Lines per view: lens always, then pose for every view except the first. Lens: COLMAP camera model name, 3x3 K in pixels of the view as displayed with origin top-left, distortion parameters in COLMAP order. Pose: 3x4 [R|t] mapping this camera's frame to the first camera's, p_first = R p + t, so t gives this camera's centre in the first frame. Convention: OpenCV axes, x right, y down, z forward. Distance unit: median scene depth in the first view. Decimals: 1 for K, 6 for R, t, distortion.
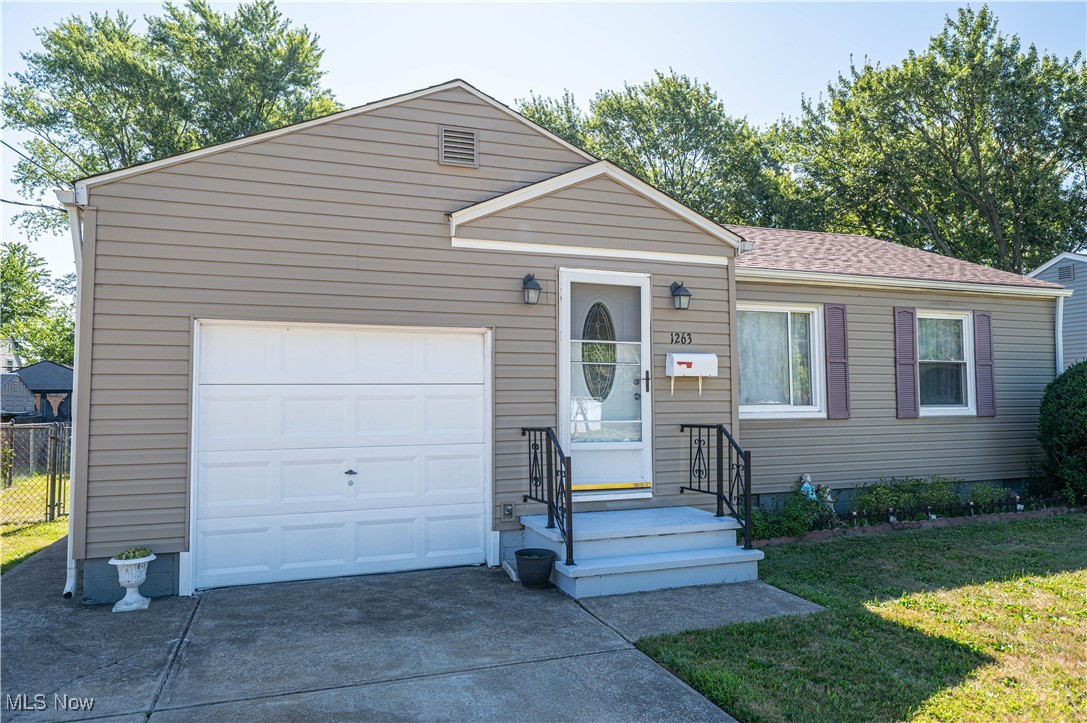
lens RADIAL K [[715.3, 0, 553.4], [0, 715.3, 377.3], [0, 0, 1]] dist [-0.002783, 0.000782]
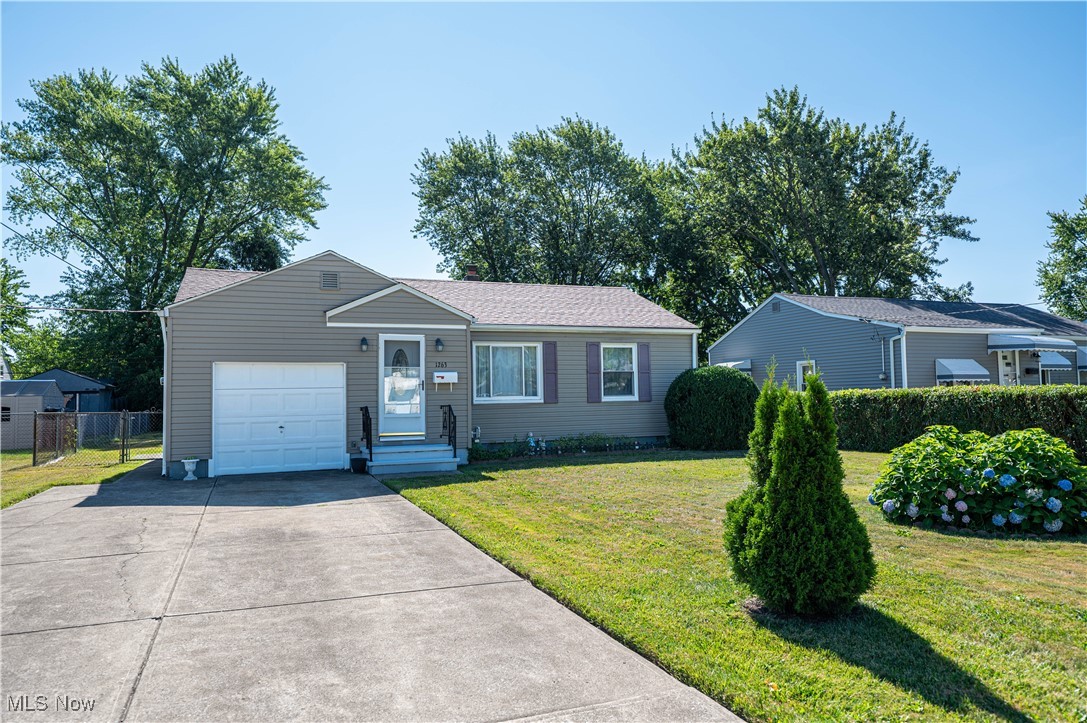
lens RADIAL K [[715.3, 0, 545.5], [0, 715.3, 369.3], [0, 0, 1]] dist [-0.002783, 0.000782]
pose [[0.999267, -0.009593, 0.037054, 0.312746], [0.009779, 0.999941, -0.004826, -0.021155], [-0.037005, 0.005184, 0.999302, -0.862081]]
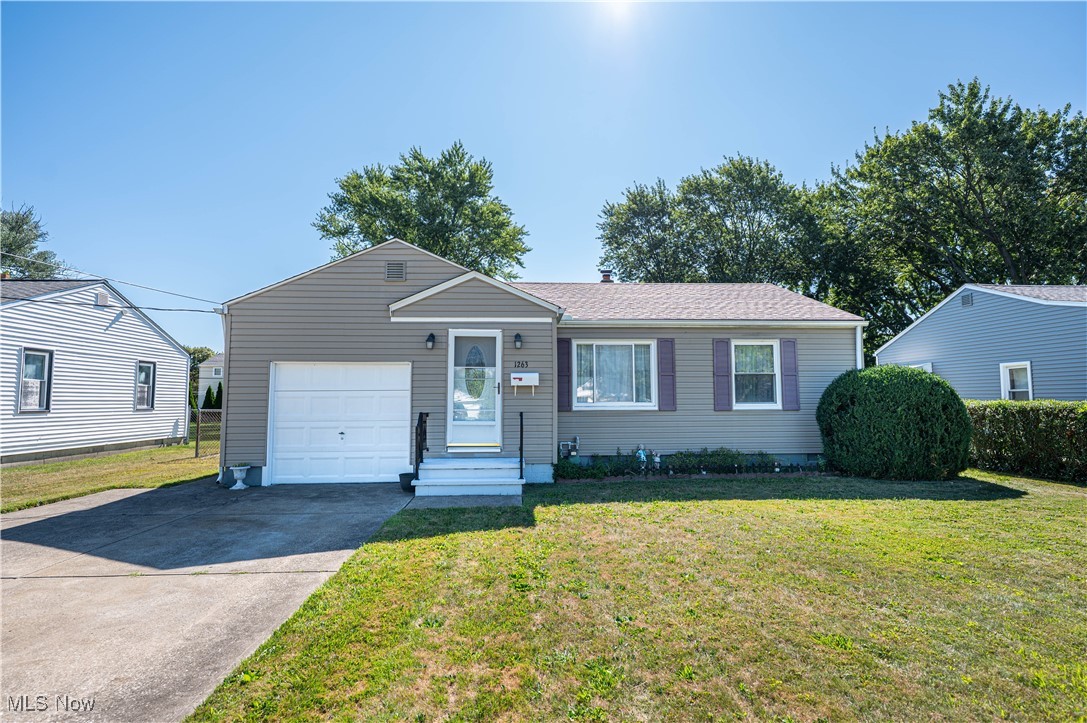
lens RADIAL K [[529.7, 0, 548.3], [0, 529.7, 365.5], [0, 0, 1]] dist [-0.004670, 0.002378]
pose [[0.958615, -0.017110, -0.284191, 0.476556], [0.007491, 0.999363, -0.034899, -0.003108], [0.284607, 0.031326, 0.958132, -0.197746]]
